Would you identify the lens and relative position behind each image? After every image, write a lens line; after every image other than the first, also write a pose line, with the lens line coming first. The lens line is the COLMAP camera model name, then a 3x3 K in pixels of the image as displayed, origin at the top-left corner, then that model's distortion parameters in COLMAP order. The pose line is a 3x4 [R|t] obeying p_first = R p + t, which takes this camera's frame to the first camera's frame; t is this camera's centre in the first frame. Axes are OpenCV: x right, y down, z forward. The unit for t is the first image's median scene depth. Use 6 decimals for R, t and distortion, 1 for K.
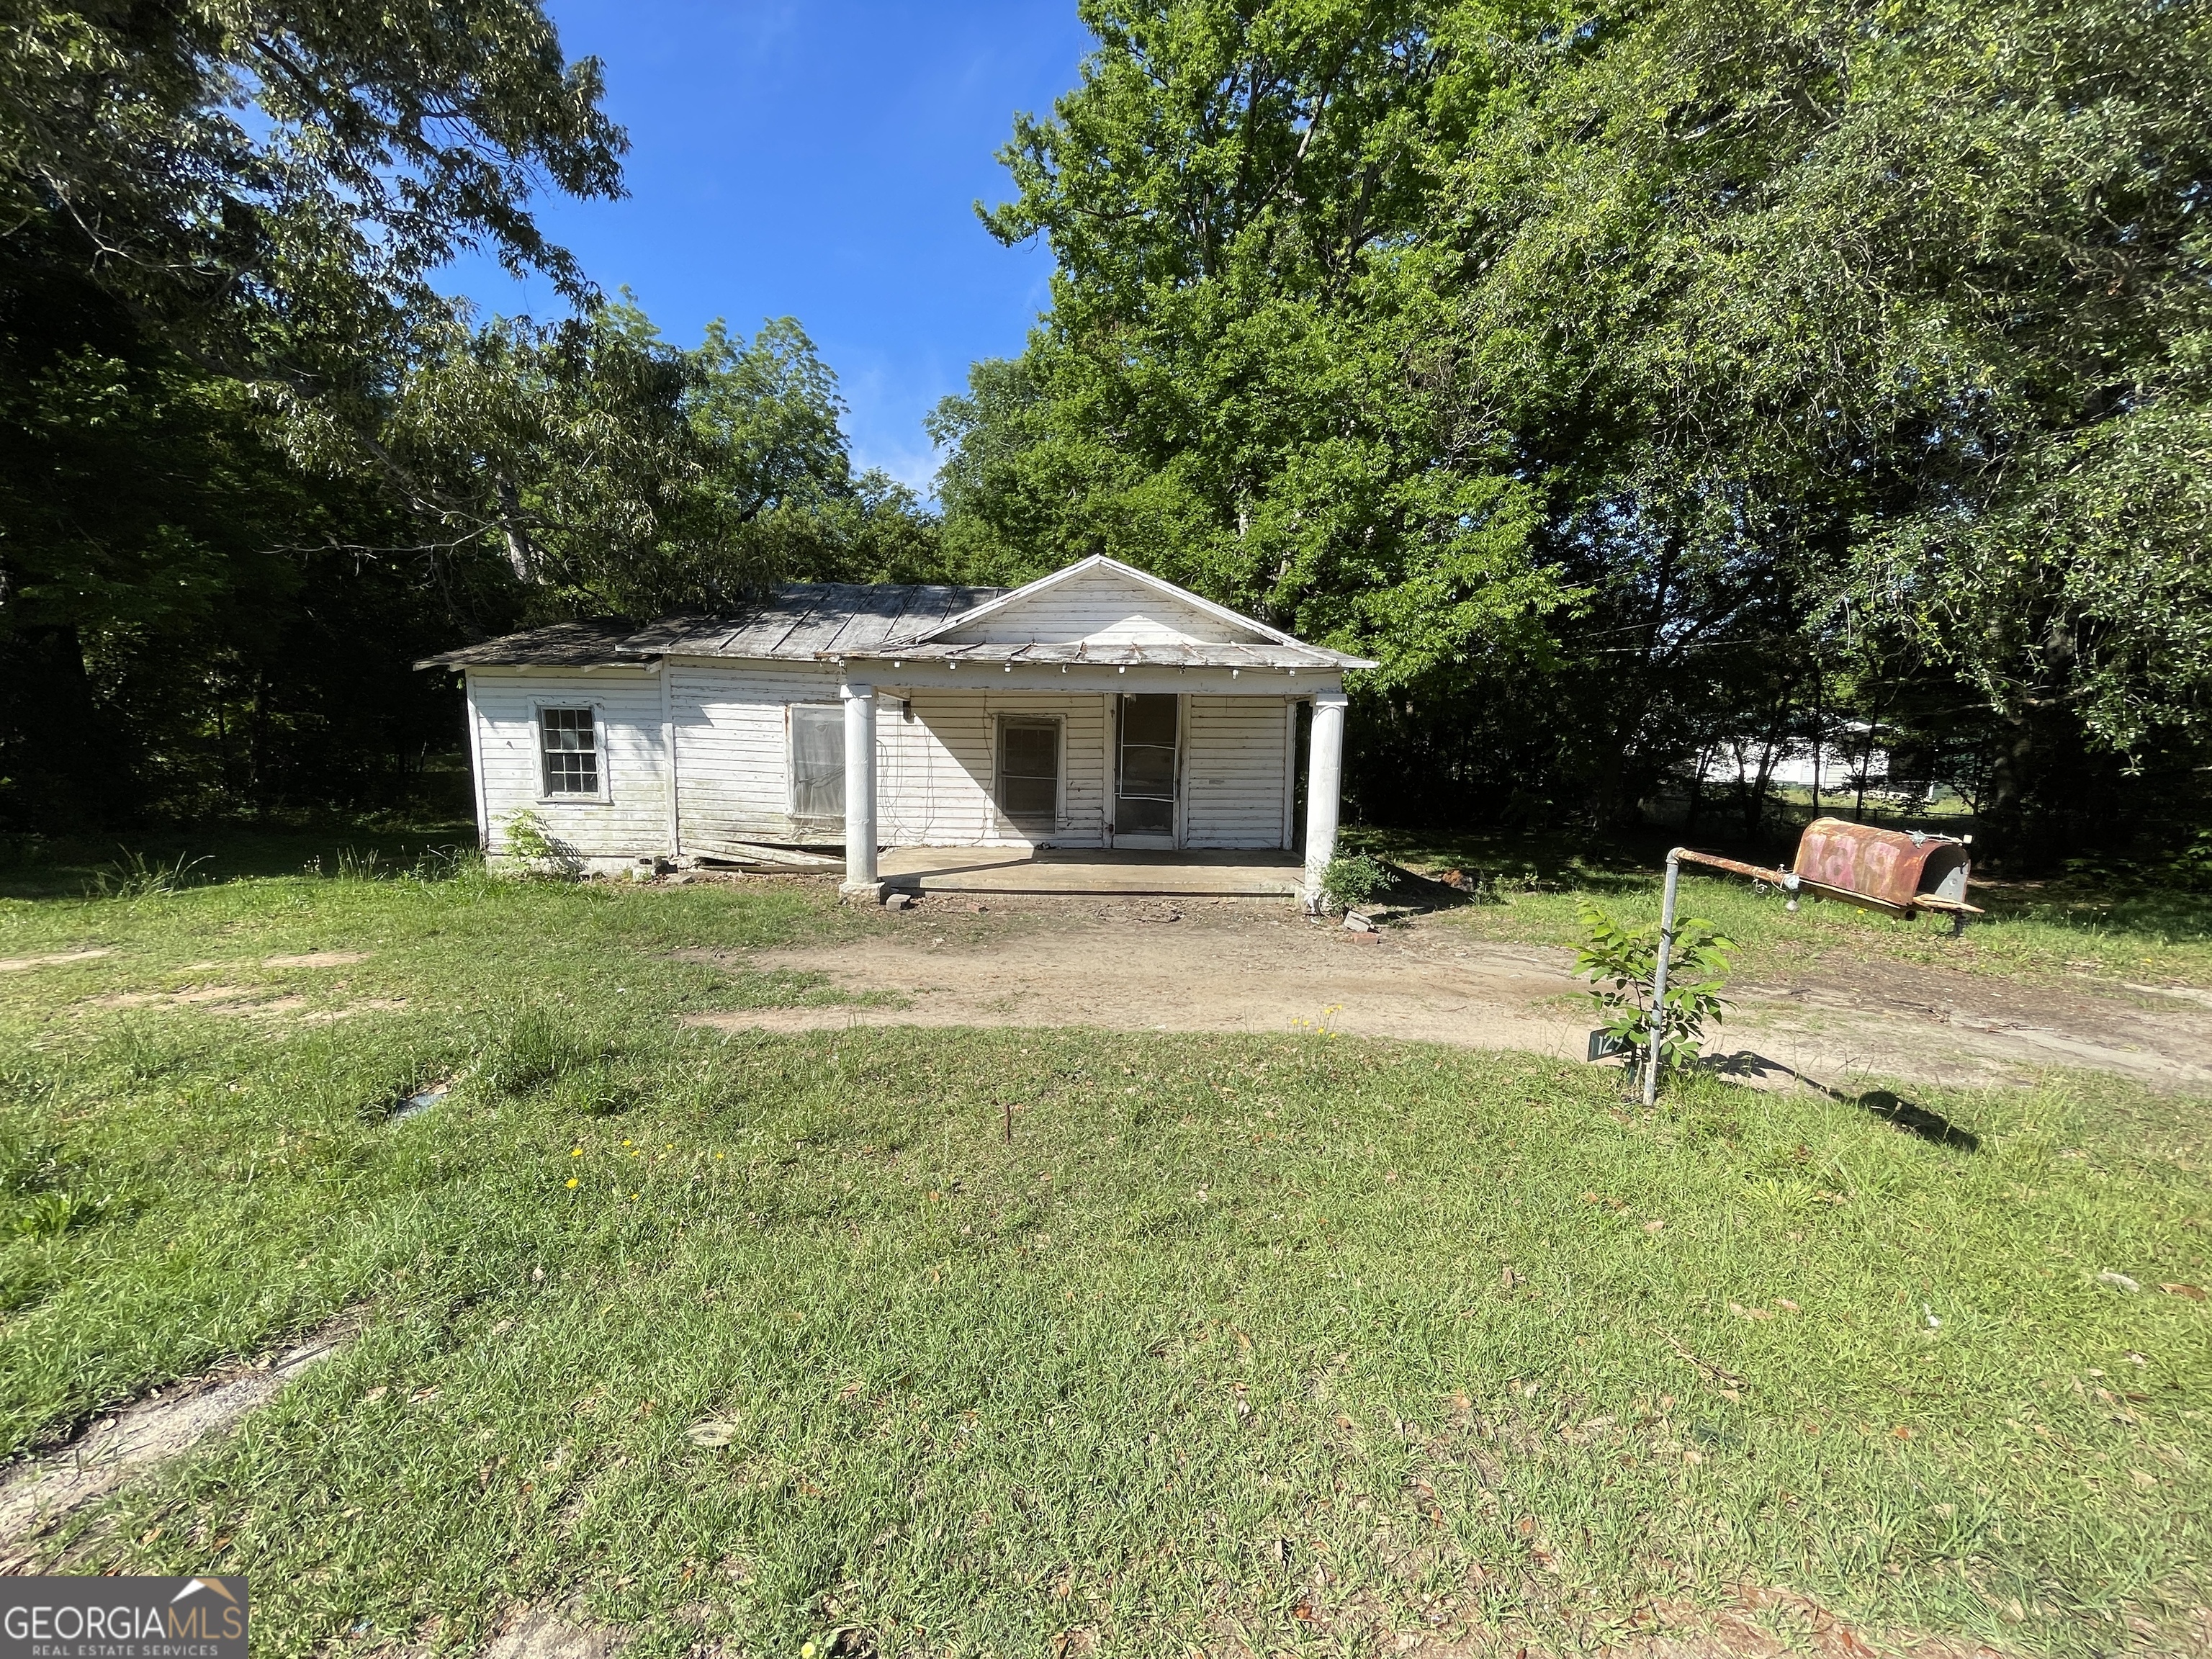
lens RADIAL K [[896.9, 0, 1101.9], [0, 896.9, 831.1], [0, 0, 1]] dist [-0.002012, -0.000025]
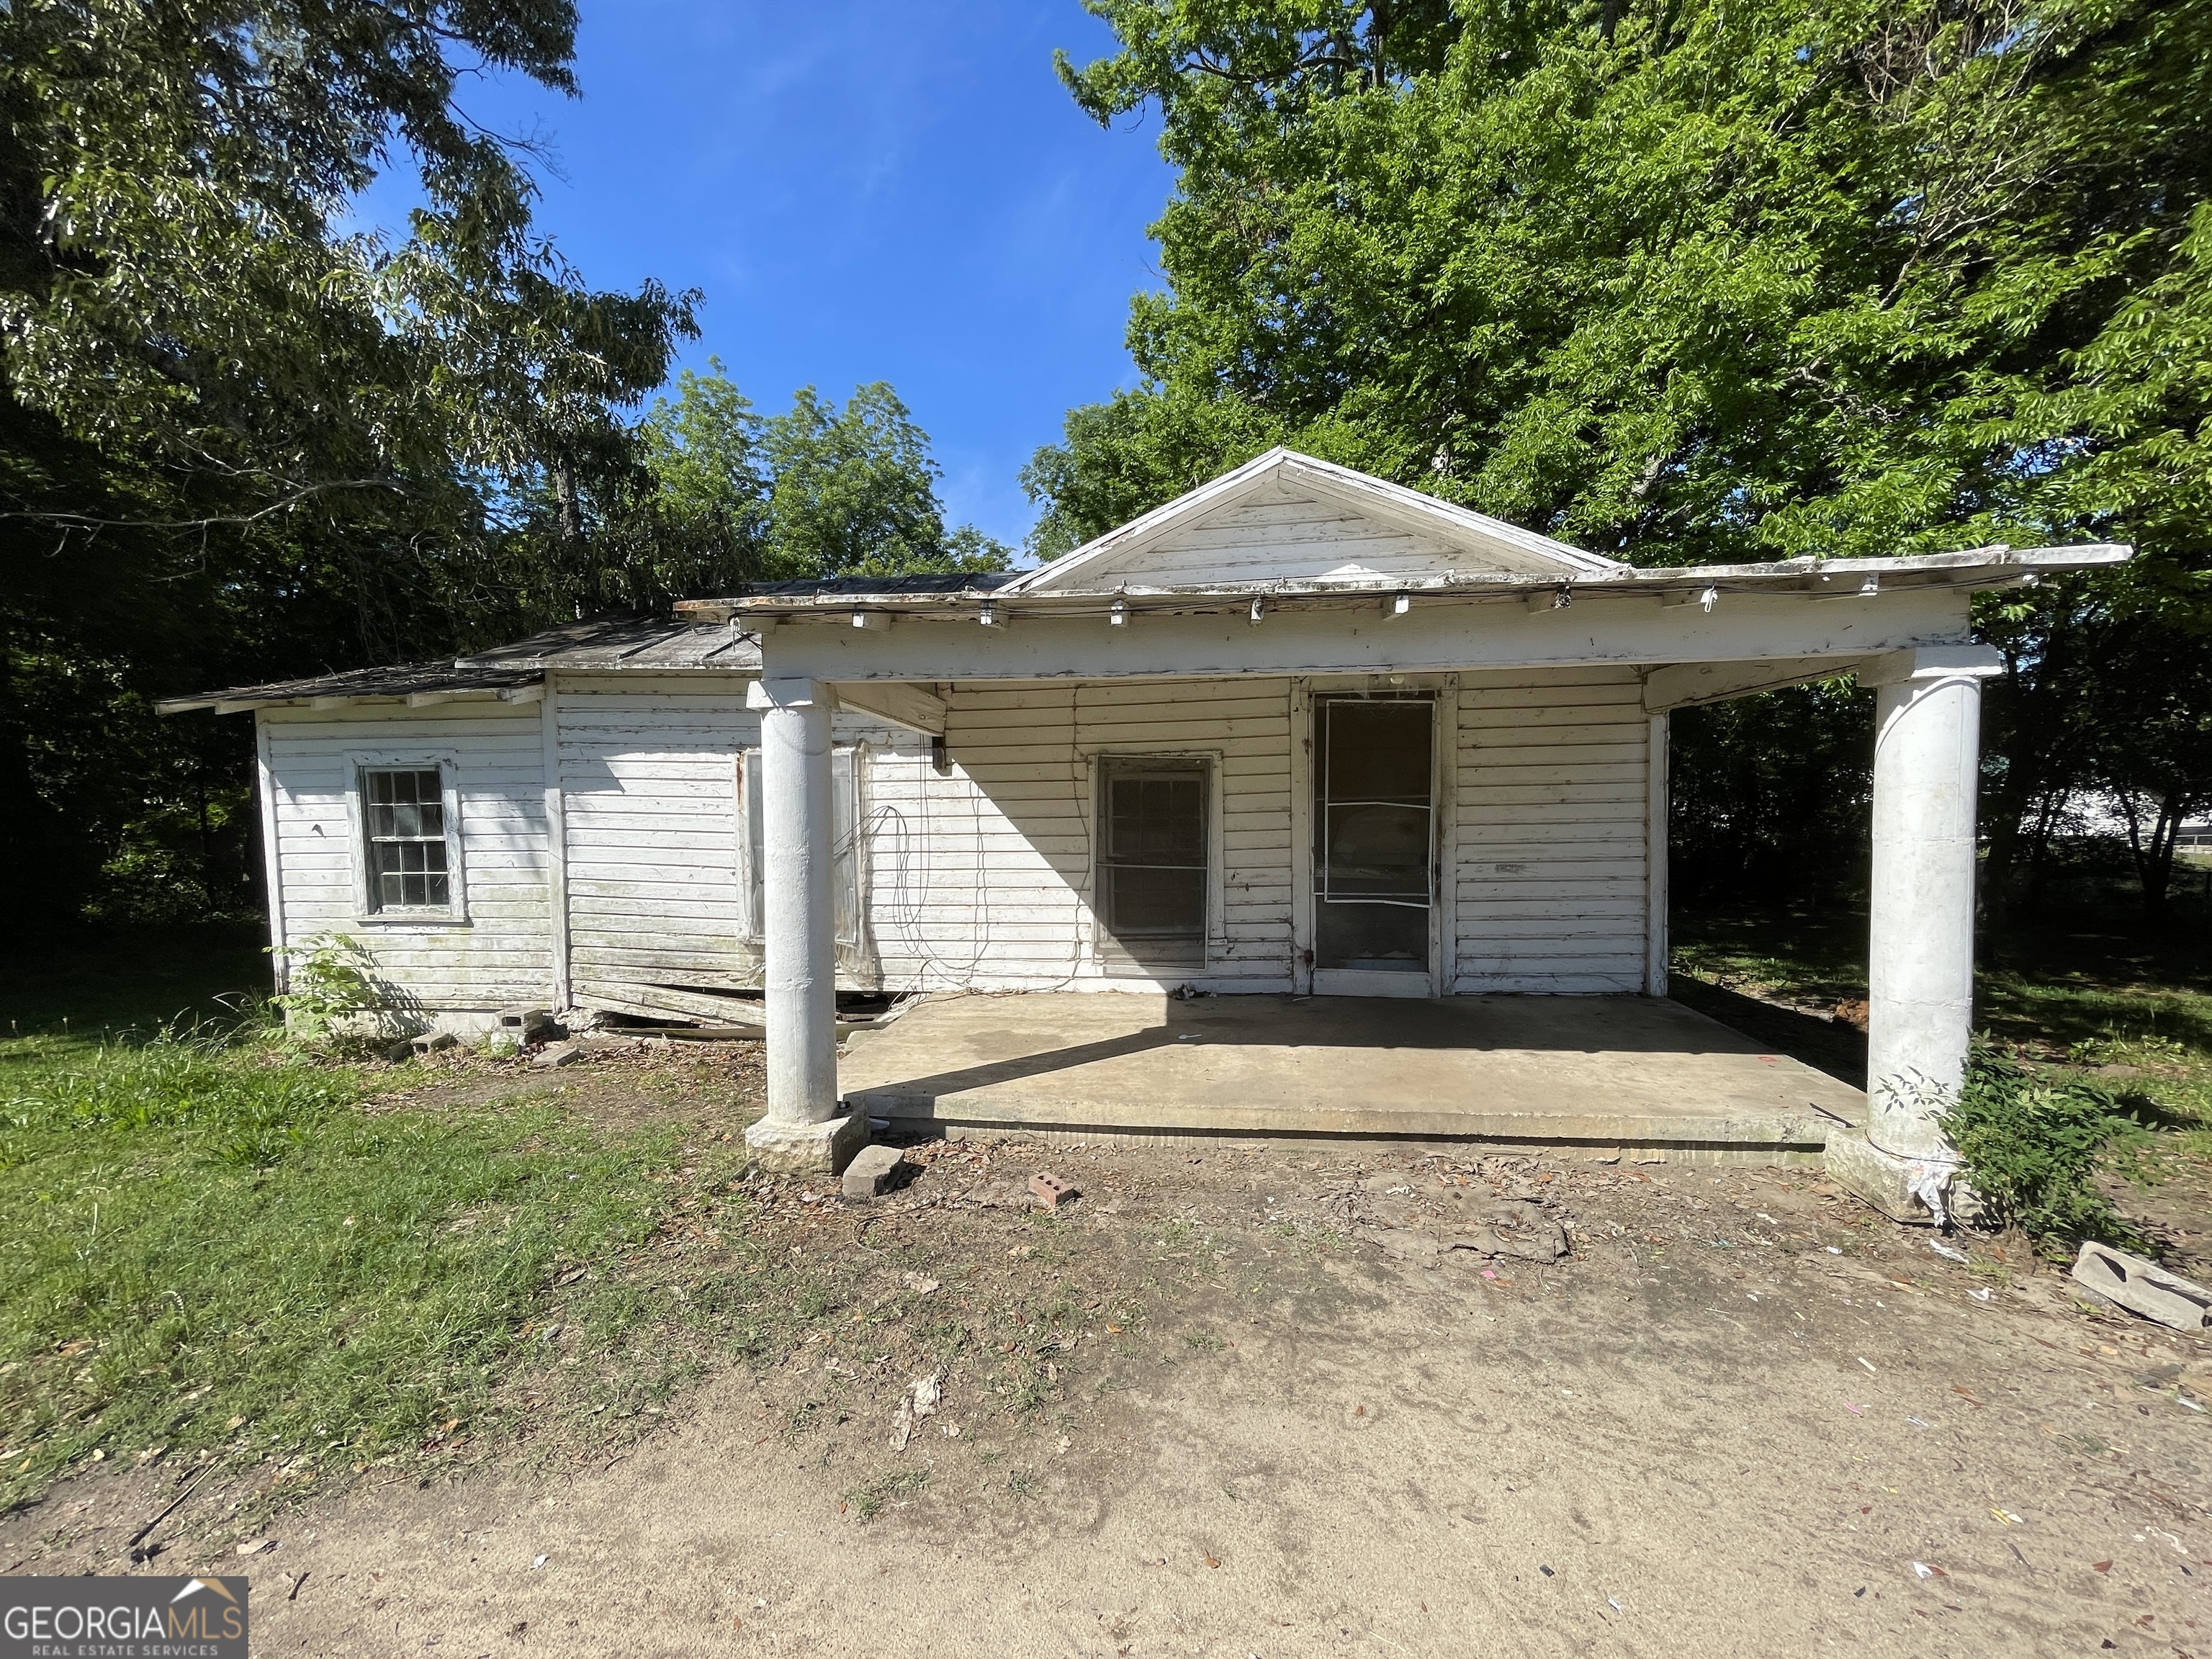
lens RADIAL K [[896.9, 0, 1101.9], [0, 896.9, 831.1], [0, 0, 1]] dist [-0.002012, -0.000025]
pose [[0.992989, -0.024503, -0.115643, -0.049417], [0.015251, 0.996660, -0.080222, -0.037747], [0.117223, 0.077896, 0.990046, 0.446072]]
